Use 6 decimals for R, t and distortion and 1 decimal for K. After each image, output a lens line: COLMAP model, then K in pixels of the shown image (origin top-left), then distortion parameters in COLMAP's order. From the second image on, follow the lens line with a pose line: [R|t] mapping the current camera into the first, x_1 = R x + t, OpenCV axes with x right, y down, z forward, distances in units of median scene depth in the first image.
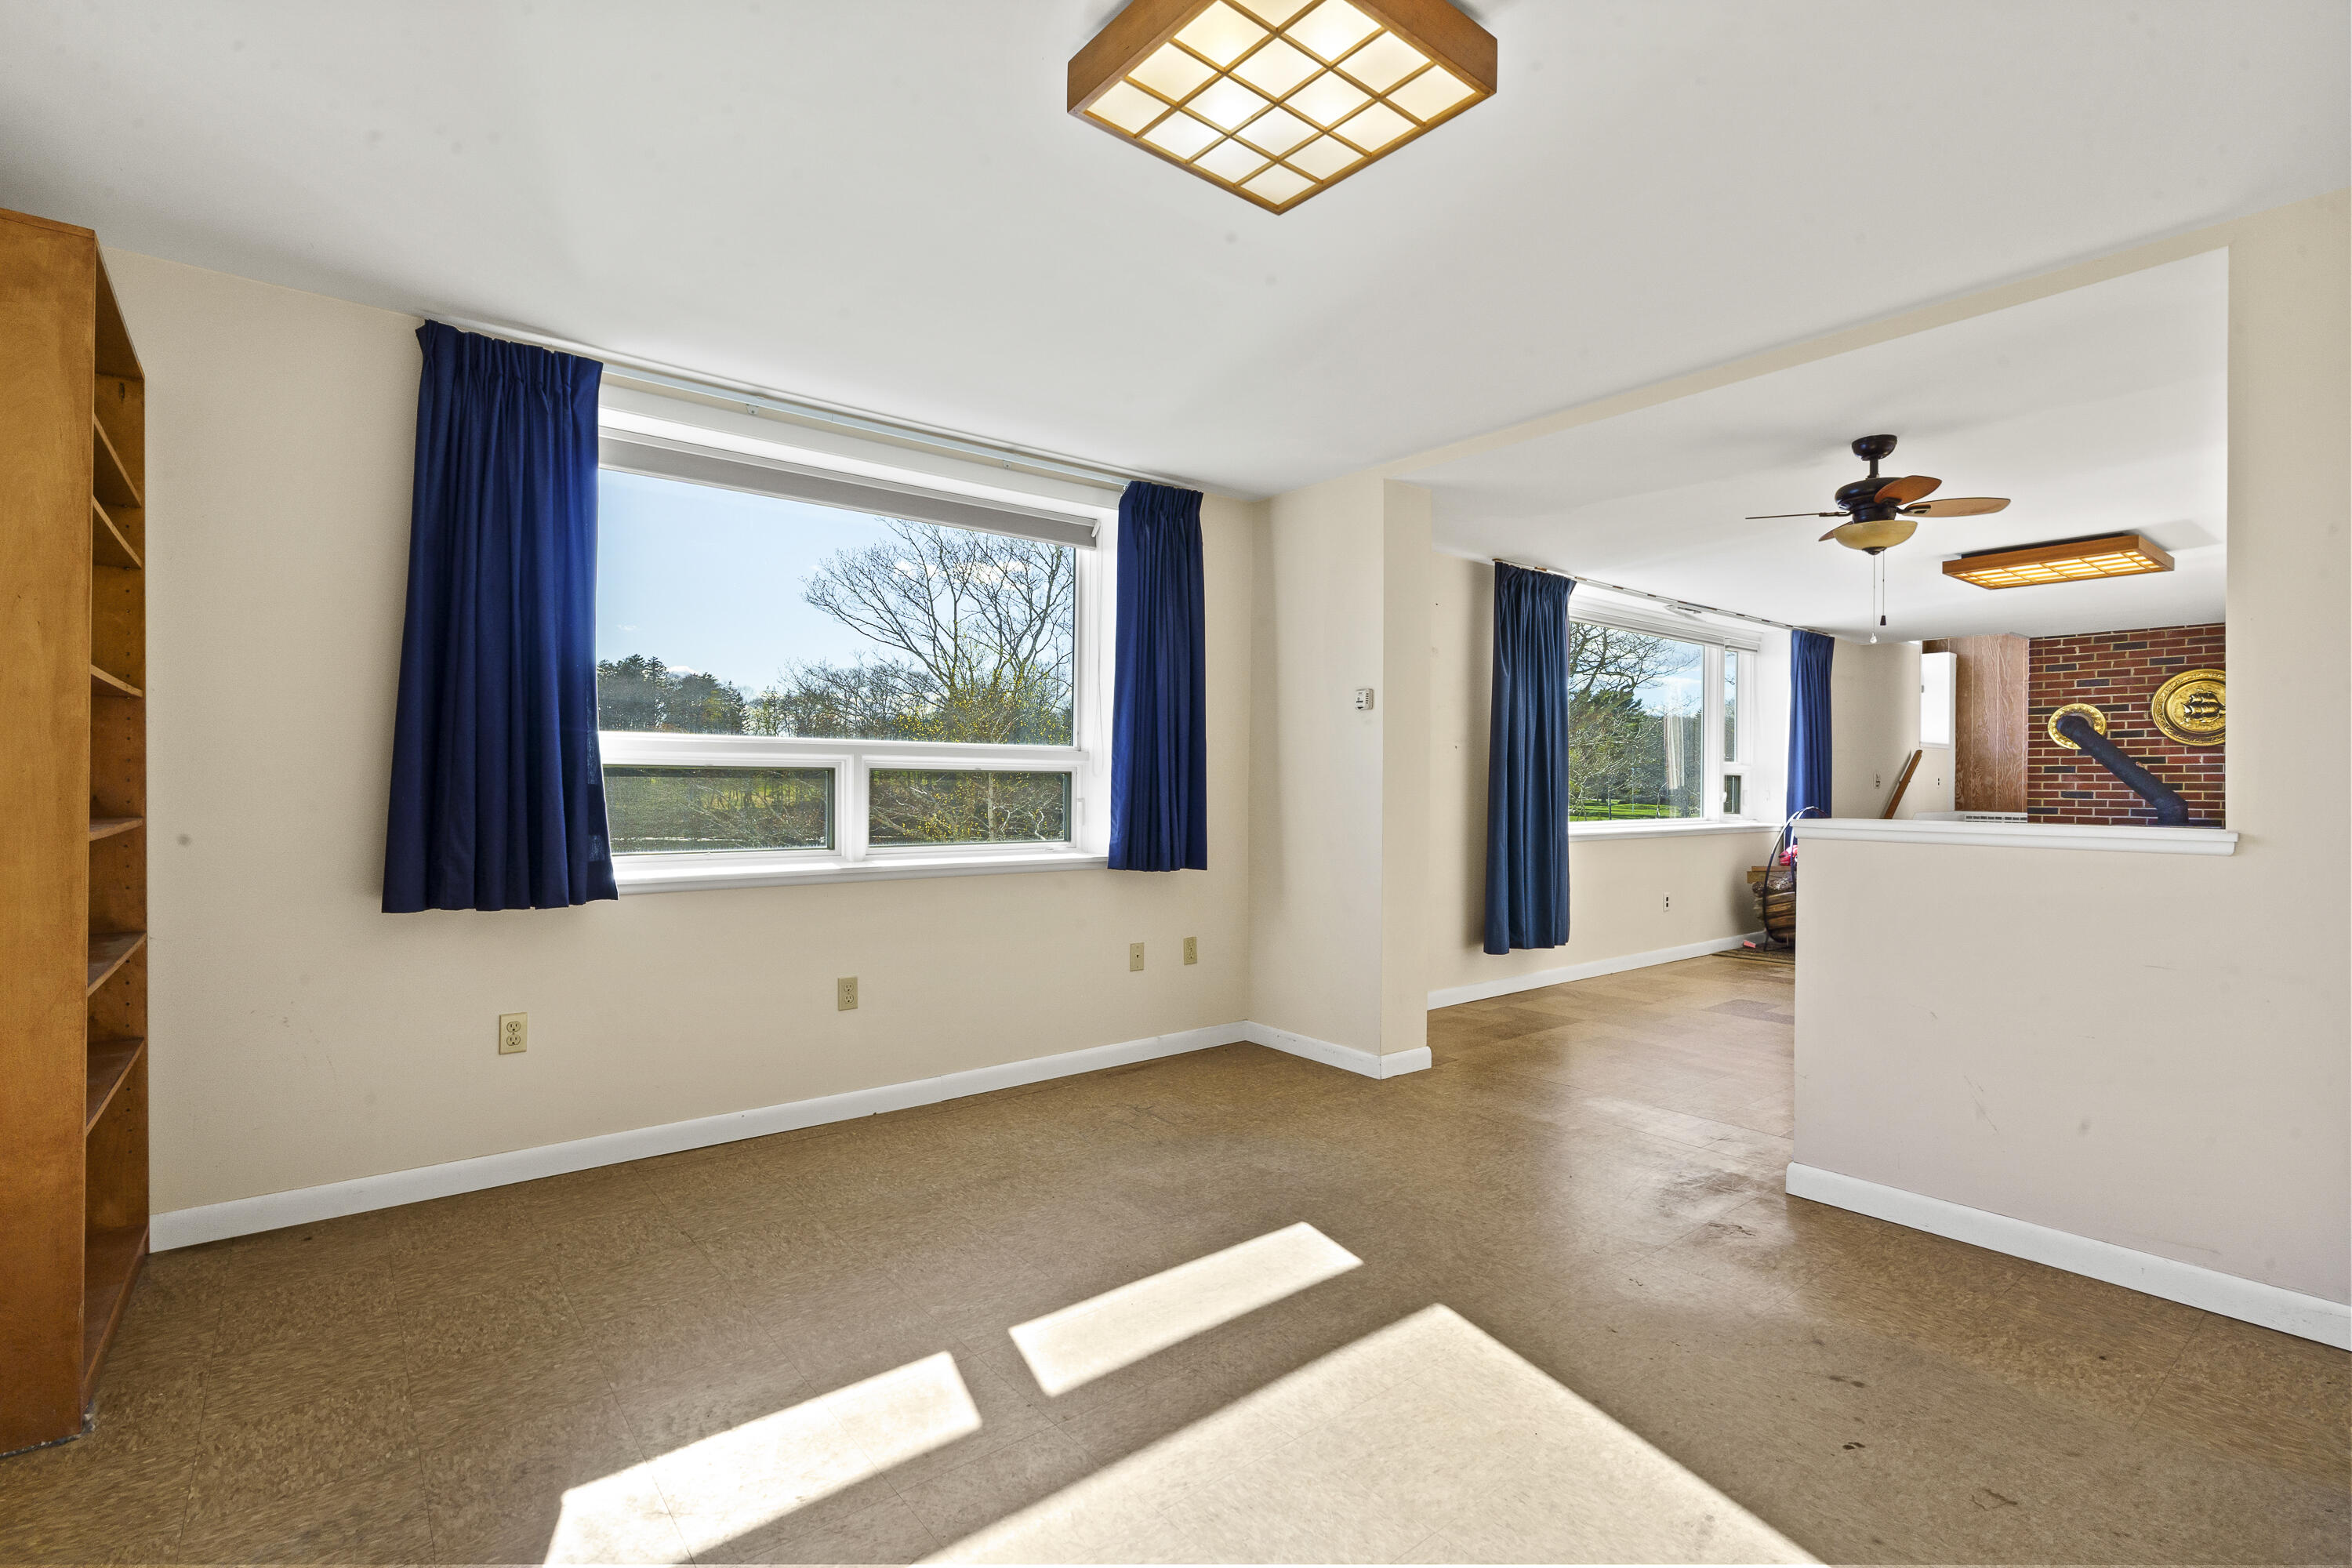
lens RADIAL K [[1073.0, 0, 1190.6], [0, 1073.0, 784.8], [0, 0, 1]] dist [0.003395, -0.001178]
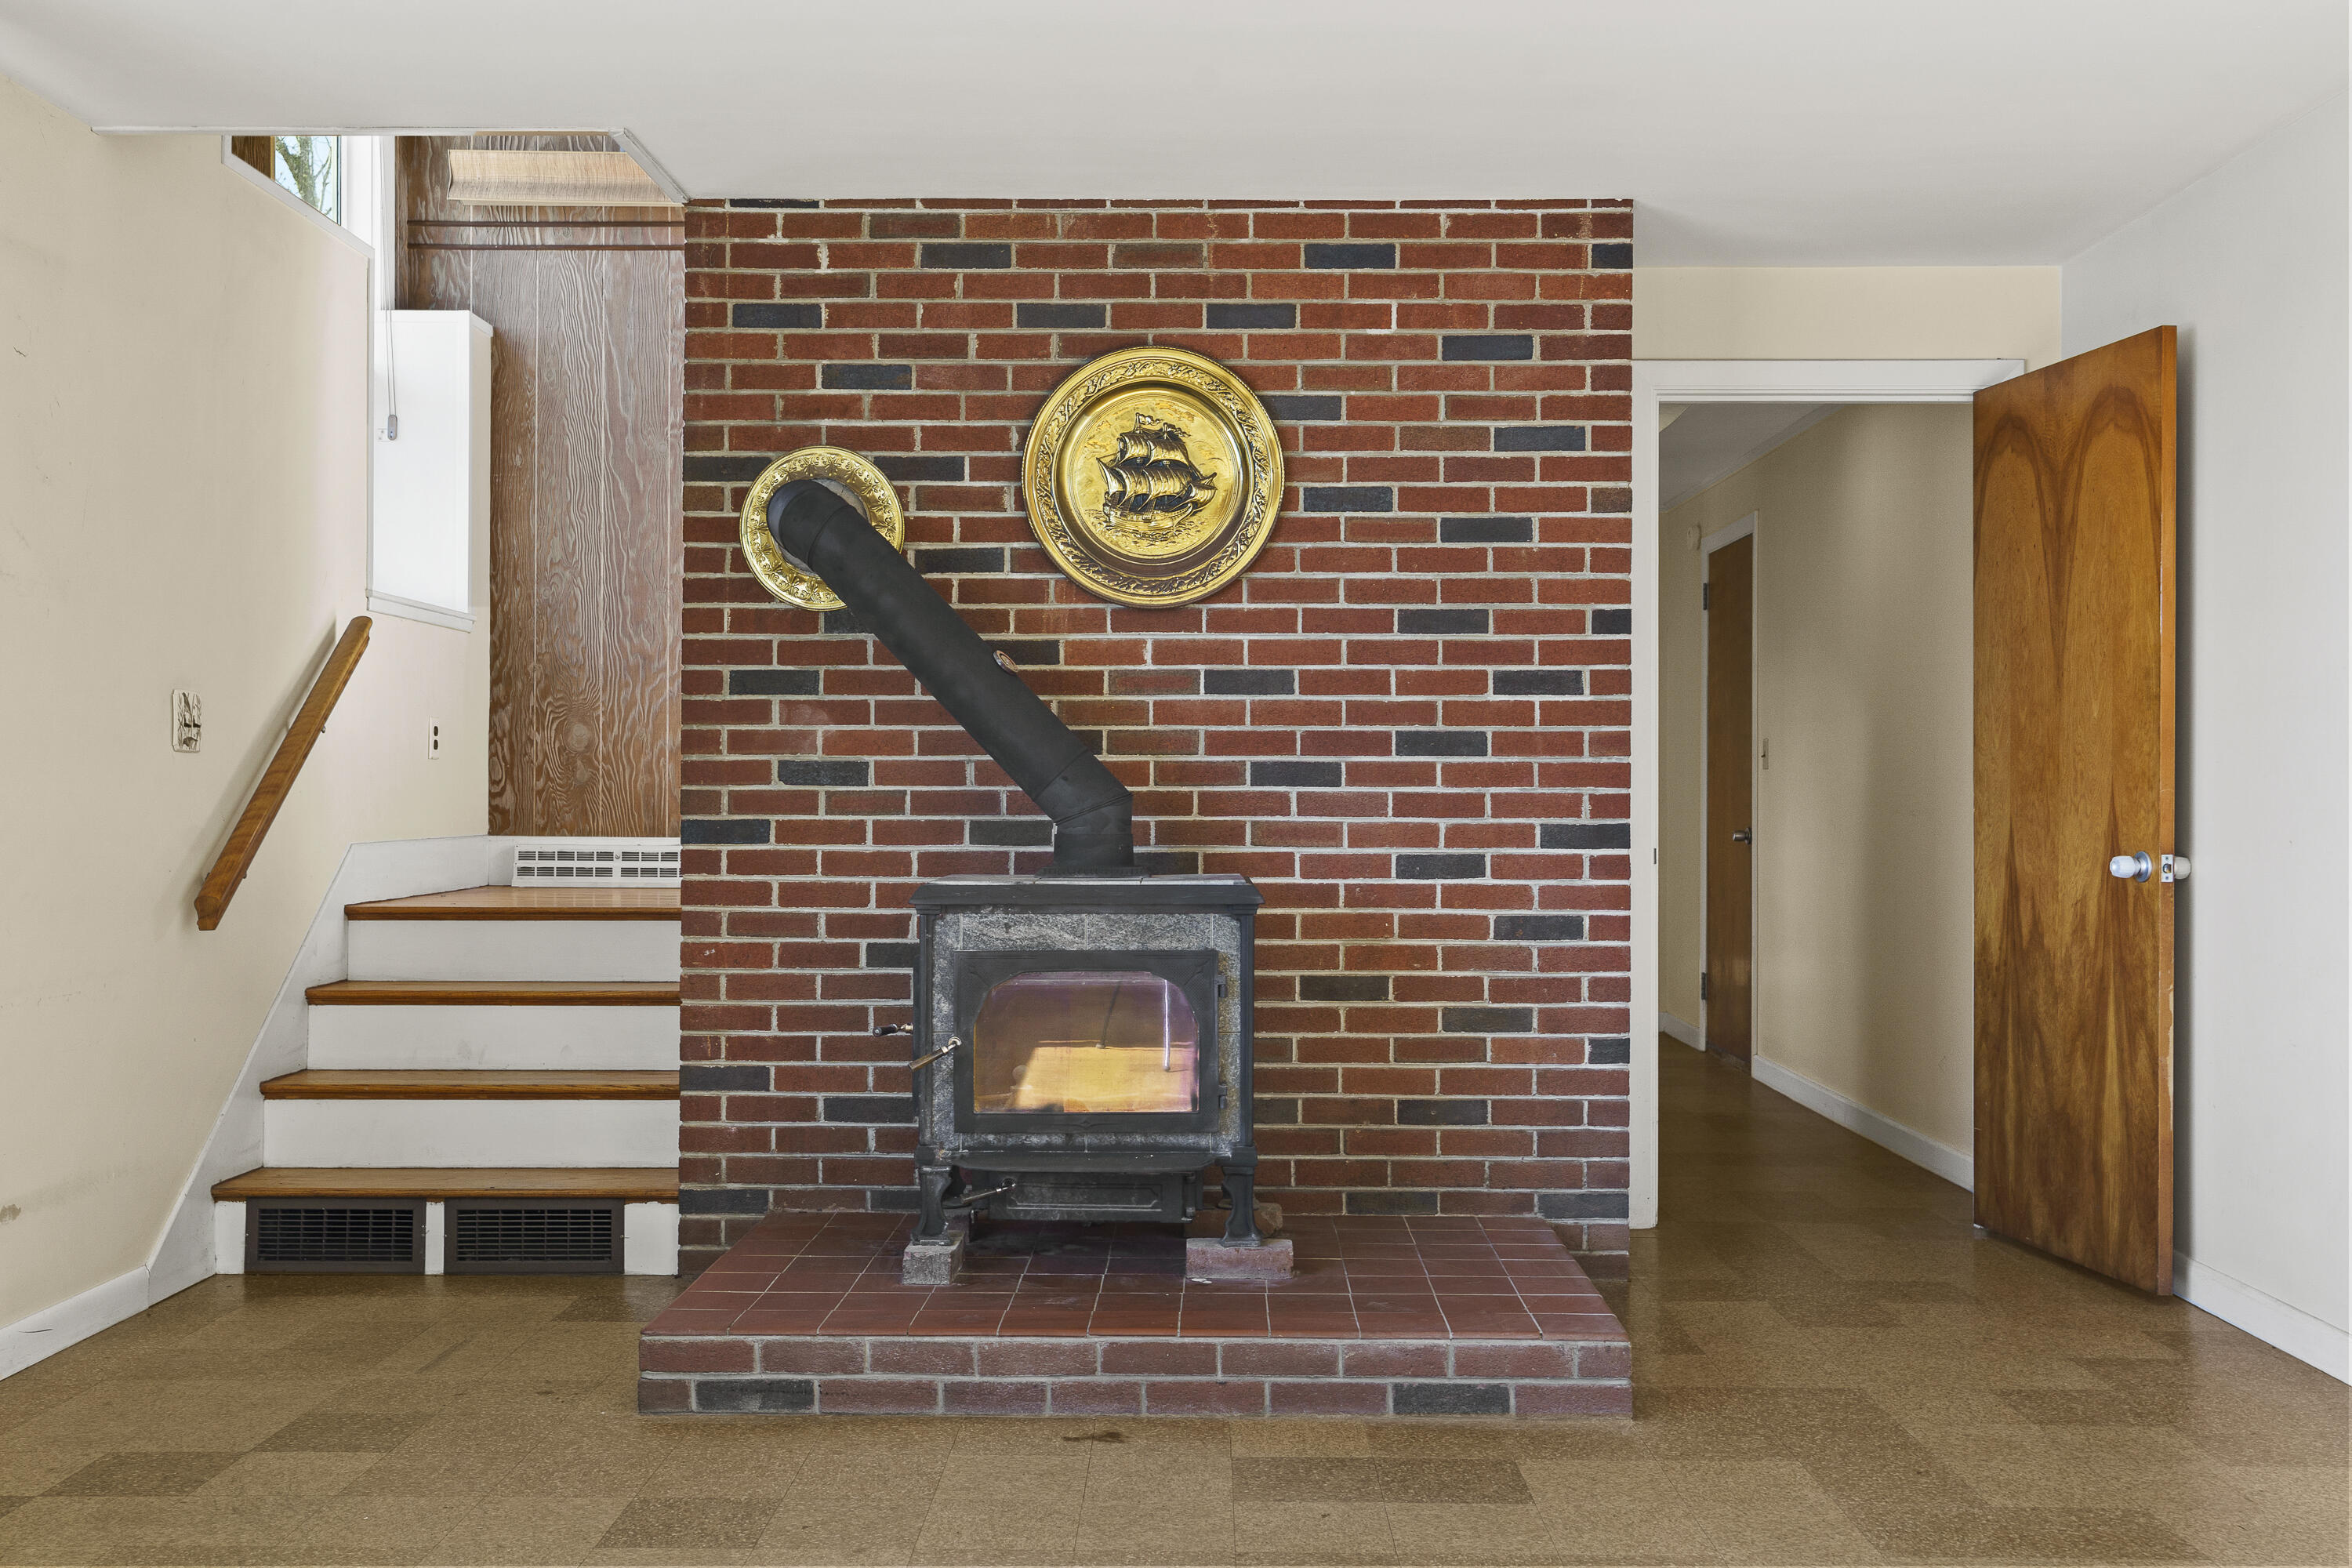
lens RADIAL K [[2293.8, 0, 1177.1], [0, 2293.8, 784.7], [0, 0, 1]] dist [0.003485, 0.000000]
pose [[0.638995, -0.003955, 0.769201, 0.426984], [0.003450, 0.999991, 0.002276, 0.011507], [-0.769203, 0.001200, 0.639003, 0.551720]]
